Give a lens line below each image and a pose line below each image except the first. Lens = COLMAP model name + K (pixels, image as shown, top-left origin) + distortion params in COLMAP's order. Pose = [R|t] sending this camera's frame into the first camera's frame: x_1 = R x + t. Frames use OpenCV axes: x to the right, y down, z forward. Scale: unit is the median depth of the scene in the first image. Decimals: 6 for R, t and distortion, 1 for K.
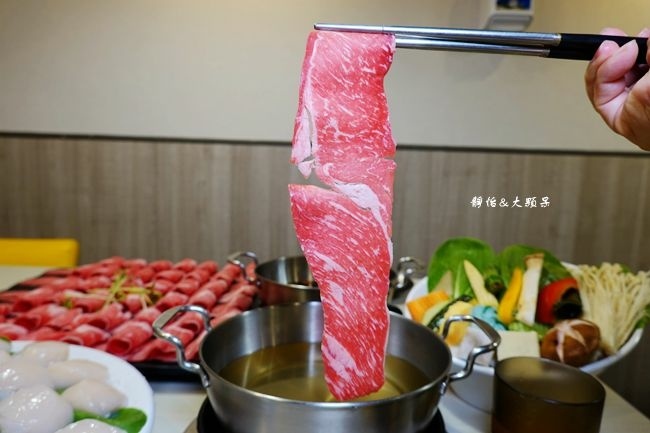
lens RADIAL K [[460.6, 0, 325.0], [0, 460.6, 216.5], [0, 0, 1]] dist [0.025946, -0.000266]
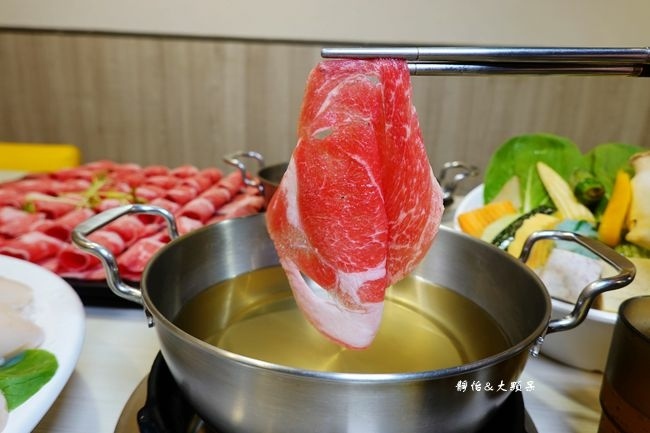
lens RADIAL K [[444.6, 0, 325.0], [0, 444.6, 216.5], [0, 0, 1]] dist [0.000468, 0.000699]
pose [[0.998224, 0.025738, -0.053730, 0.004117], [-0.016960, 0.987317, 0.157855, 0.064910], [0.057112, -0.156663, 0.985999, 0.236939]]
